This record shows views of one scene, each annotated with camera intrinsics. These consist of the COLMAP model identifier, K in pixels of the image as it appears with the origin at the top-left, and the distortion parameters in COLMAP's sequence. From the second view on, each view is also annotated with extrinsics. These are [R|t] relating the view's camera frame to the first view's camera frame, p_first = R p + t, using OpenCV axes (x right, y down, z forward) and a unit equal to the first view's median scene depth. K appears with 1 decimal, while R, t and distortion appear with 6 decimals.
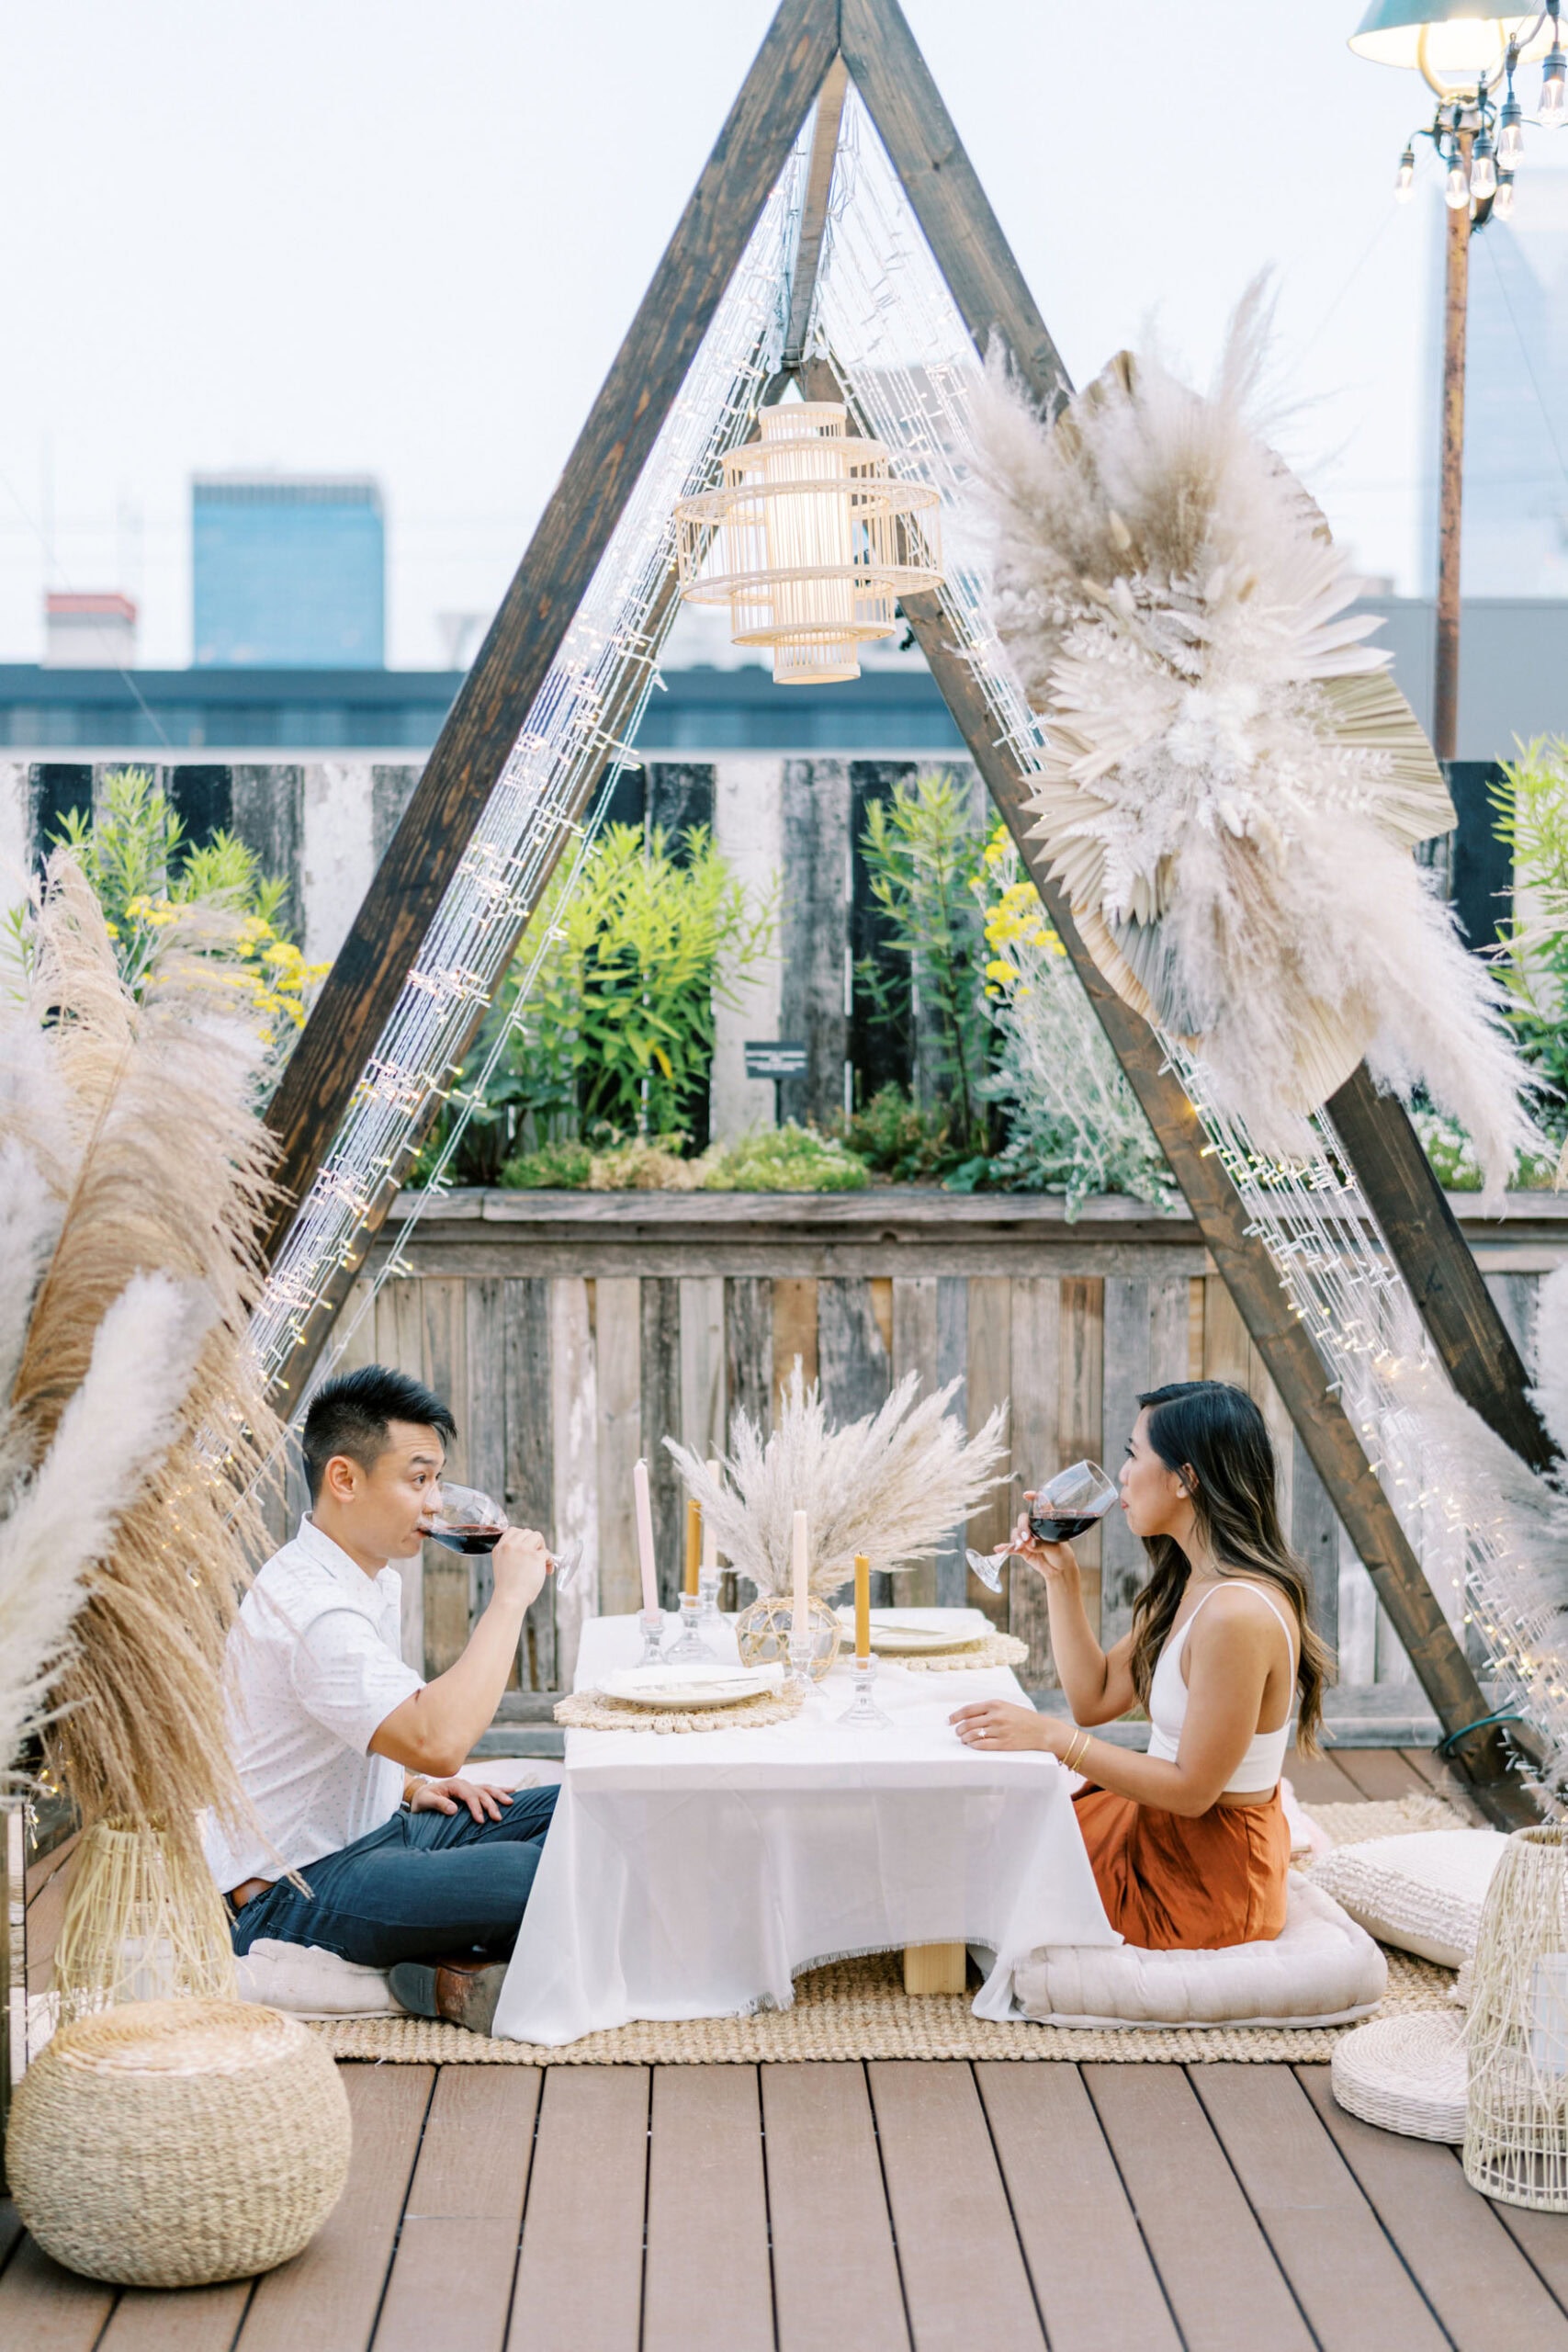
lens RADIAL K [[3383.9, 0, 776.1], [0, 3383.9, 1205.8], [0, 0, 1]] dist [-0.000395, -0.043931]
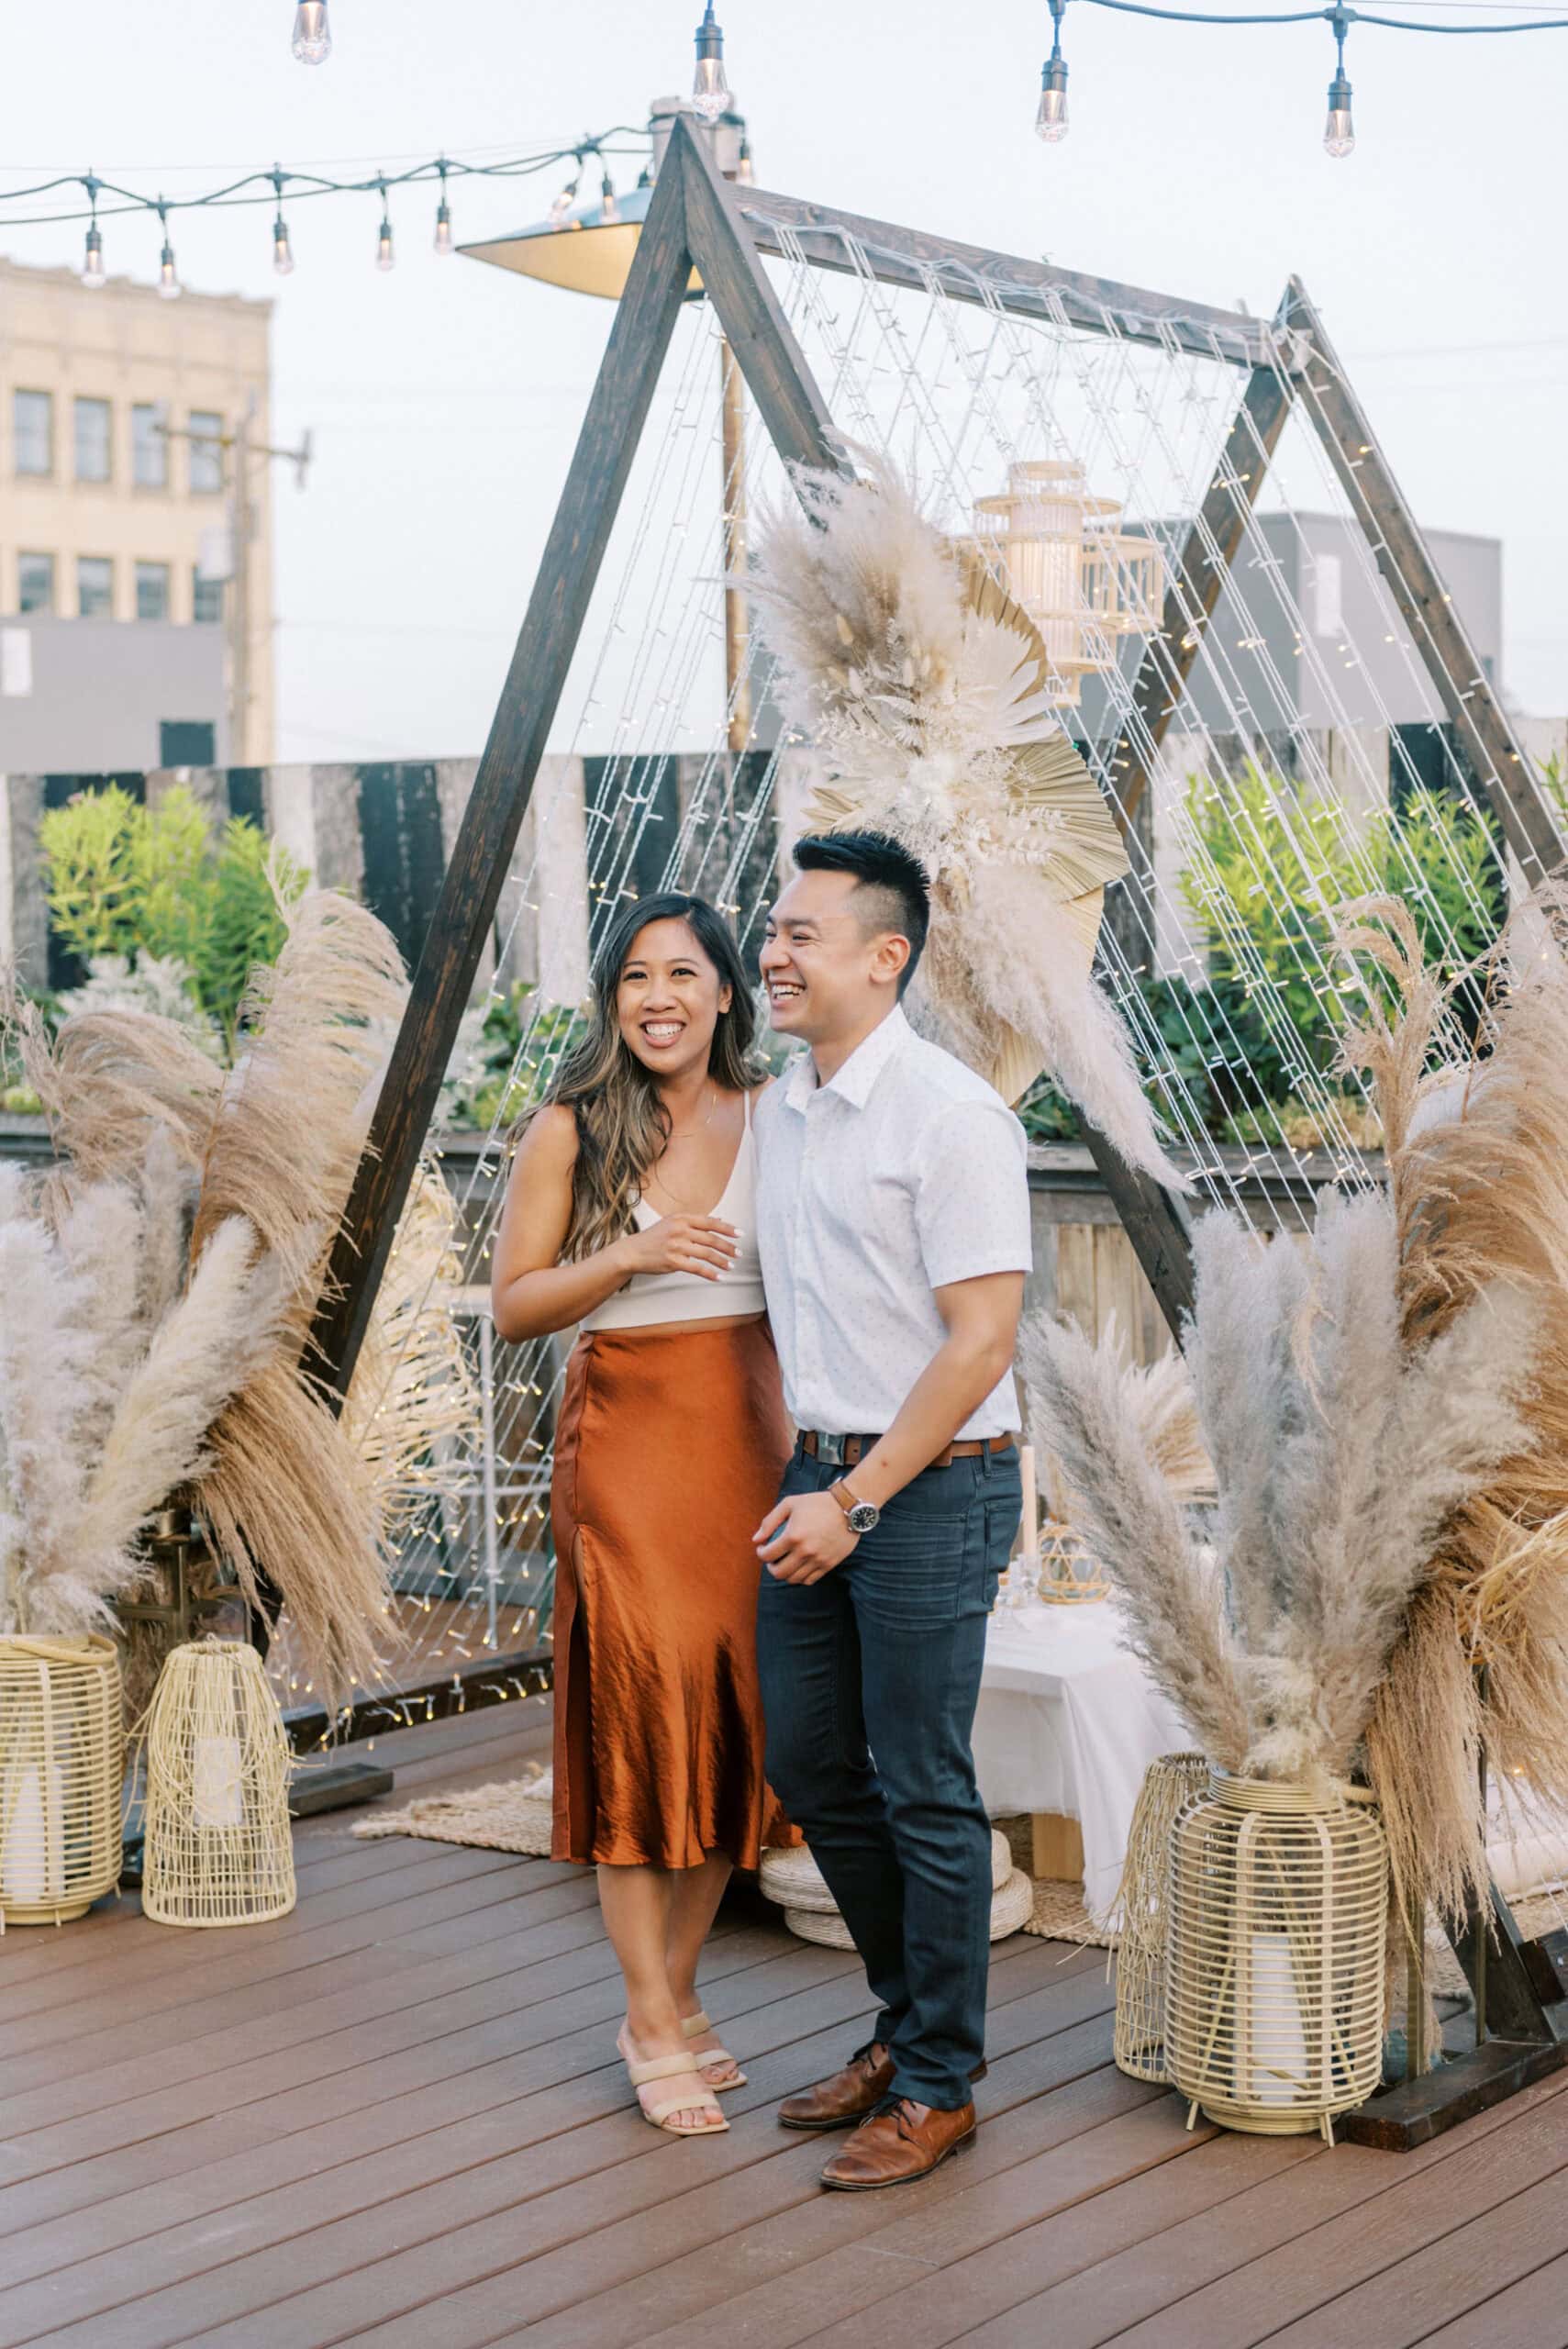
lens RADIAL K [[4141.1, 0, 779.9], [0, 4141.1, 1170.2], [0, 0, 1]] dist [0.012221, -0.276468]
pose [[0.801553, 0.026831, -0.597322, 0.650382], [-0.015123, 0.999583, 0.024607, -0.029757], [0.597733, -0.010691, 0.801624, -0.131520]]
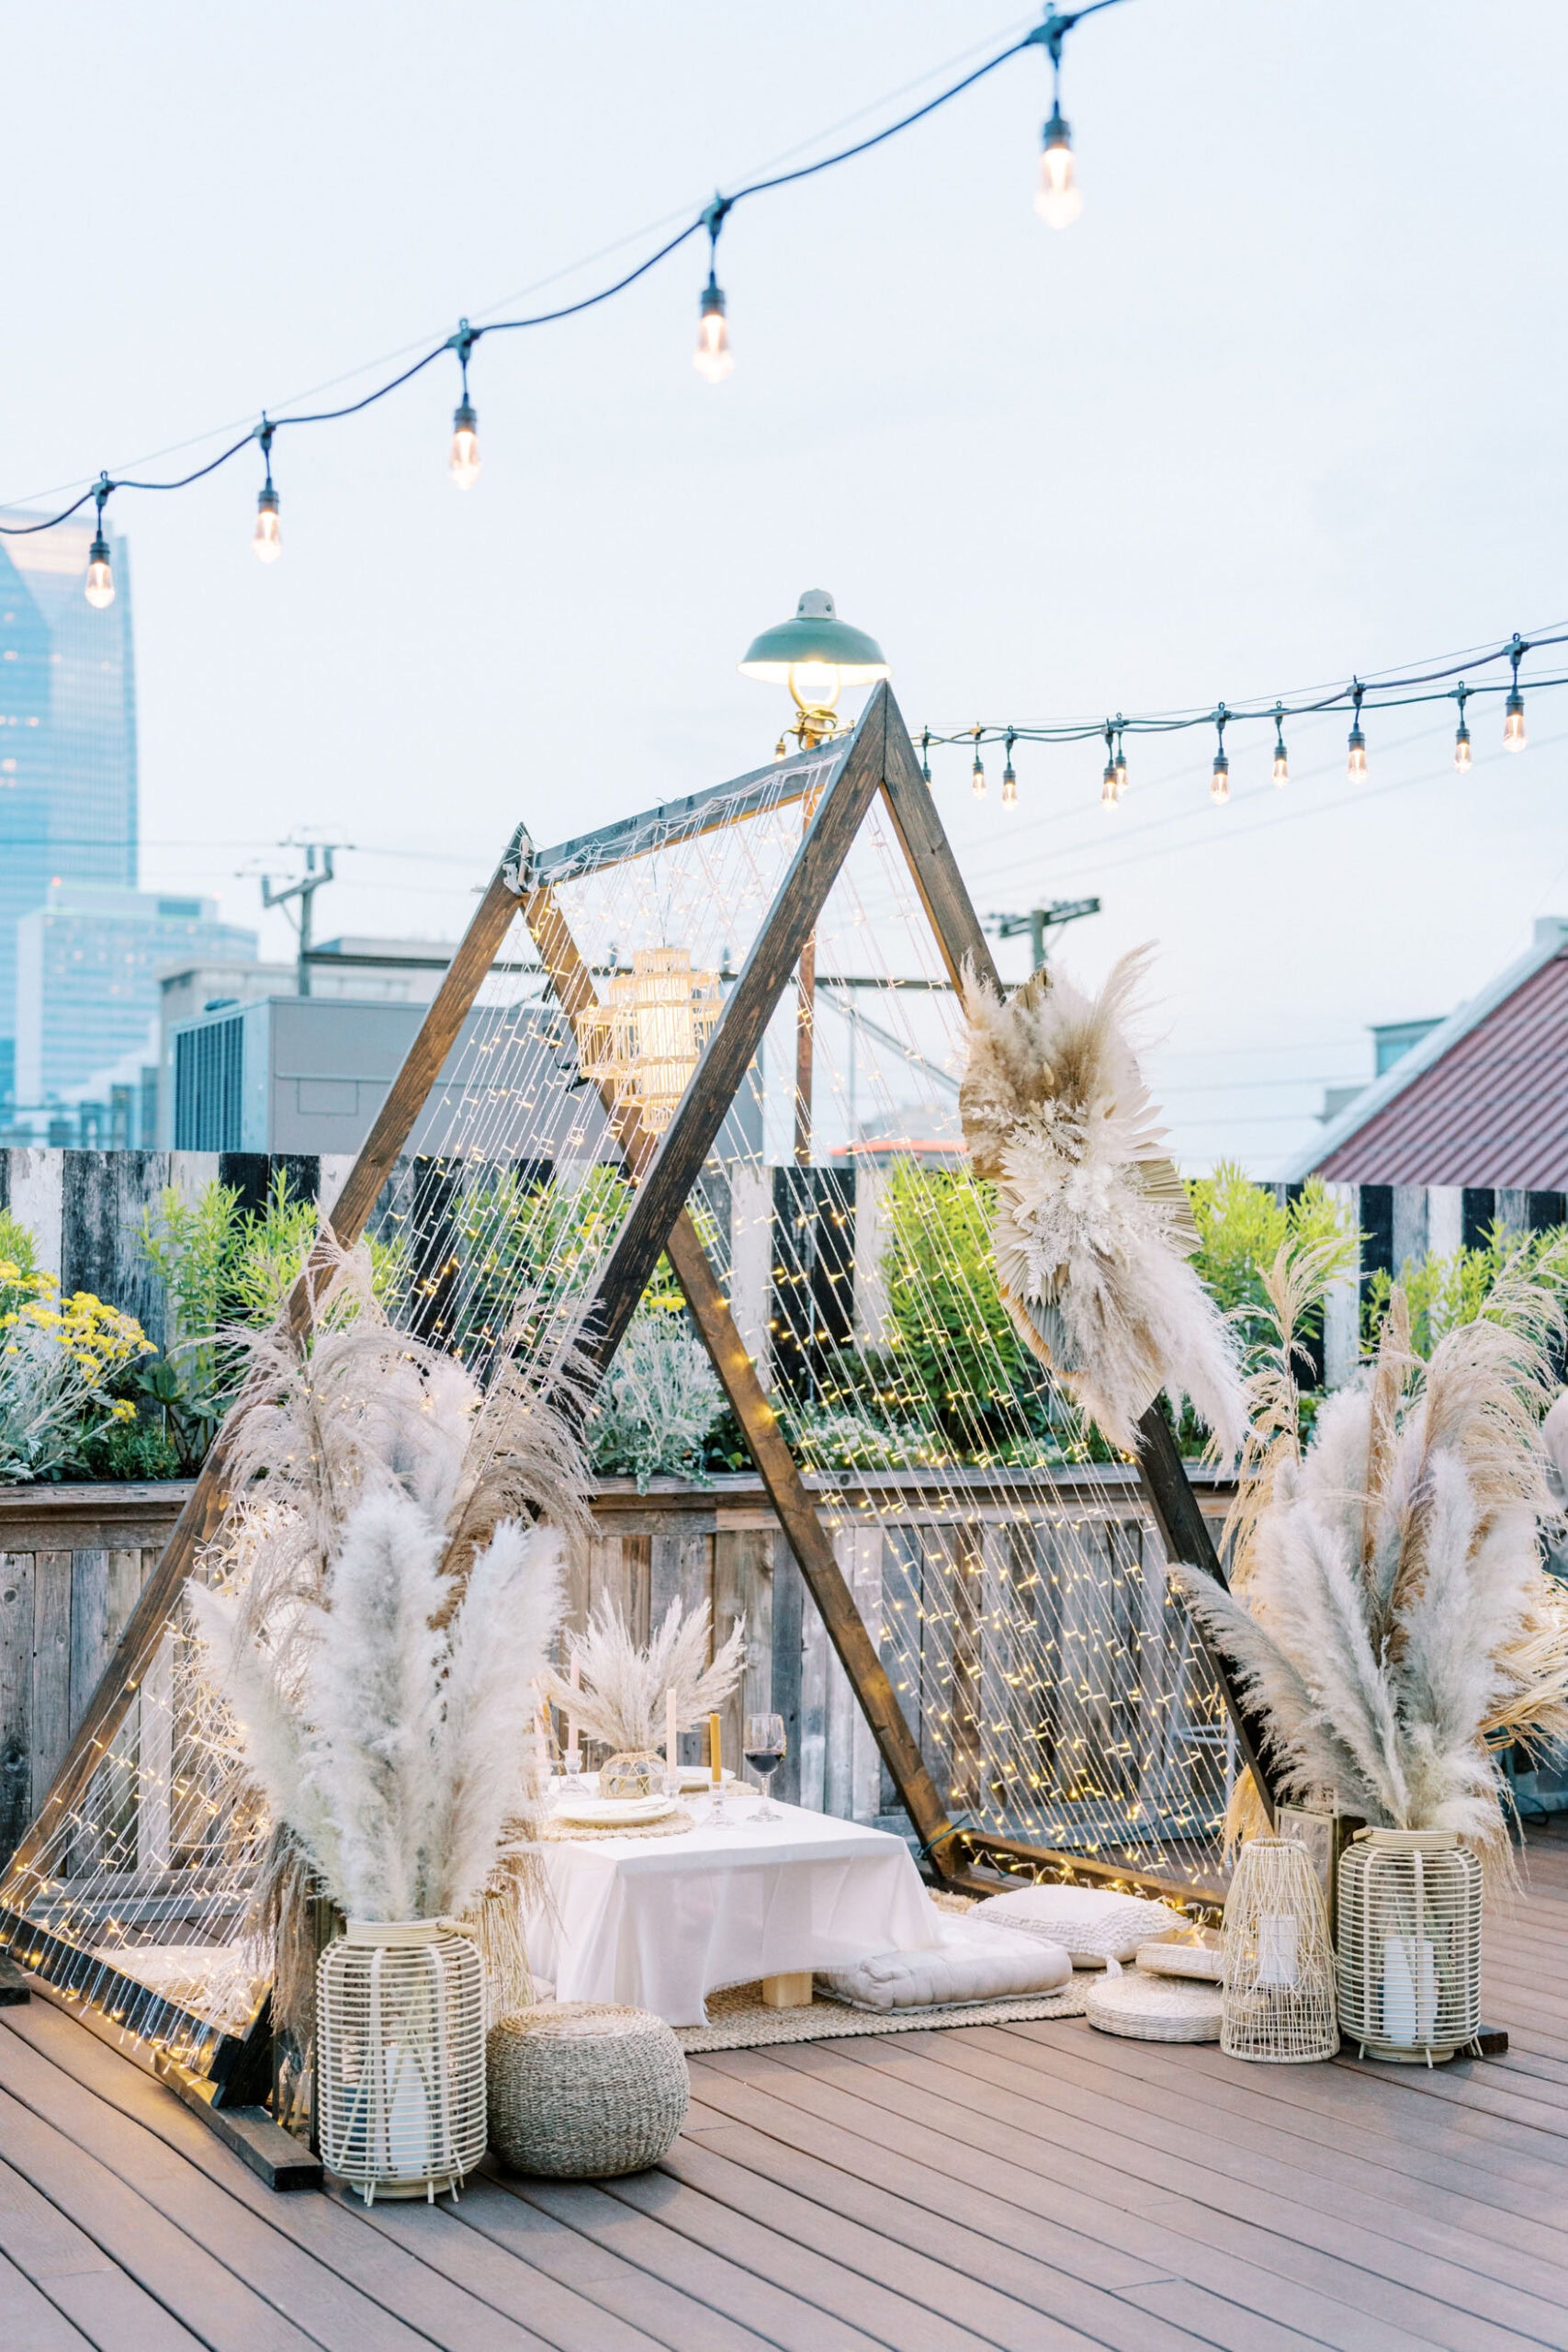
lens RADIAL K [[3281.1, 0, 764.6], [0, 3281.1, 1183.8], [0, 0, 1]] dist [-0.014037, -0.084548]
pose [[0.905326, 0.022482, 0.424123, -0.484826], [0.018302, 0.995605, -0.091842, 0.002085], [-0.424324, 0.090909, 0.900936, -0.278326]]
